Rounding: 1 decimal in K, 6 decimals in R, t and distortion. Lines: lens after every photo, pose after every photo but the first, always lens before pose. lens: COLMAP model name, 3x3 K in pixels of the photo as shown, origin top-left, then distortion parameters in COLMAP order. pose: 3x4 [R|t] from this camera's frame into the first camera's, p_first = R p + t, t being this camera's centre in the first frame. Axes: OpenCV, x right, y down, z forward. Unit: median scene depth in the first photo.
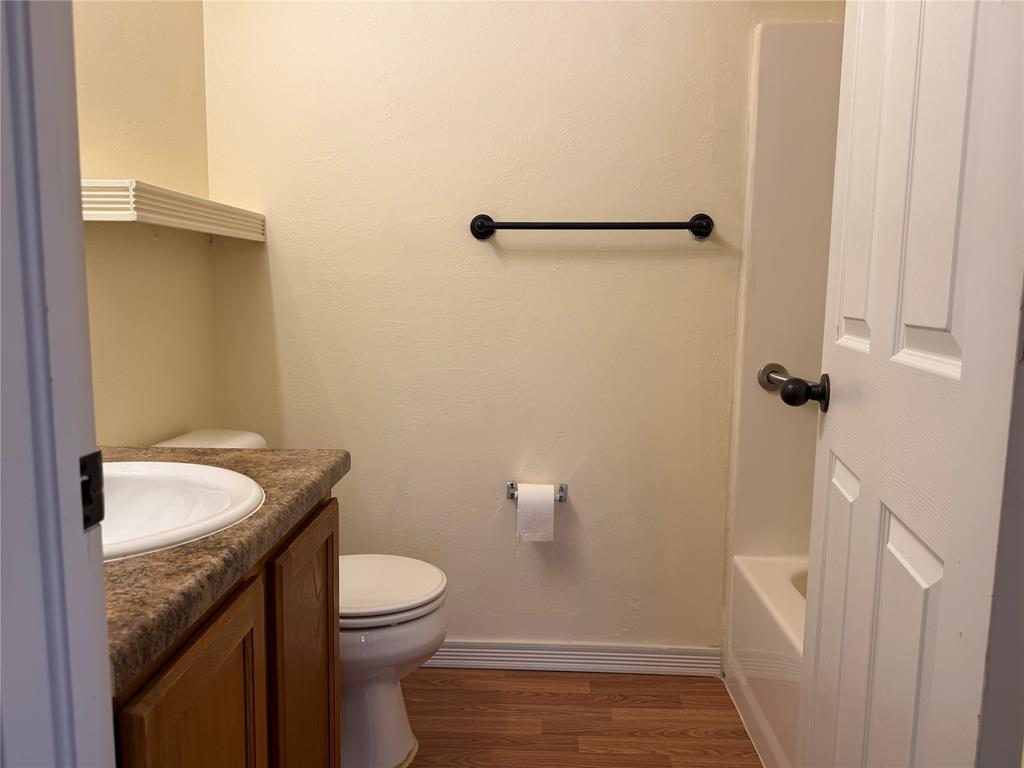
lens RADIAL K [[715.6, 0, 517.4], [0, 715.6, 385.5], [0, 0, 1]] dist [0.096970, -0.130246]
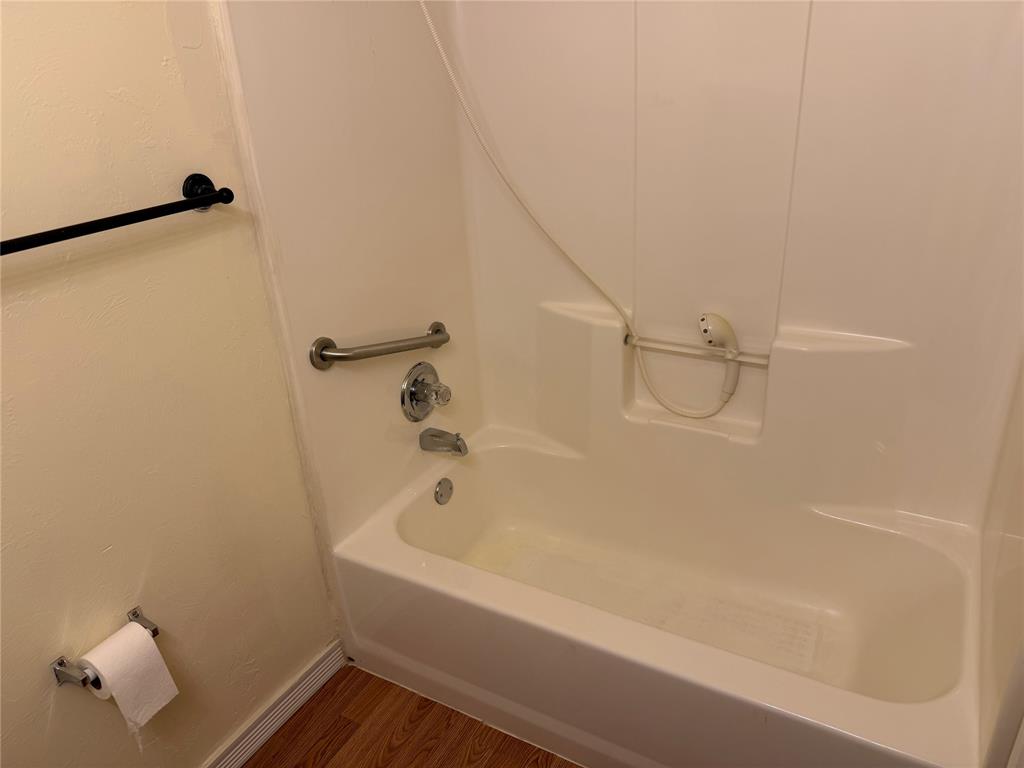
lens RADIAL K [[715.6, 0, 517.4], [0, 715.6, 385.5], [0, 0, 1]] dist [0.096970, -0.130246]
pose [[0.463779, -0.402969, 0.789003, -0.231873], [0.175149, 0.914698, 0.364212, -0.248984], [-0.868465, -0.030721, 0.494797, 0.375756]]
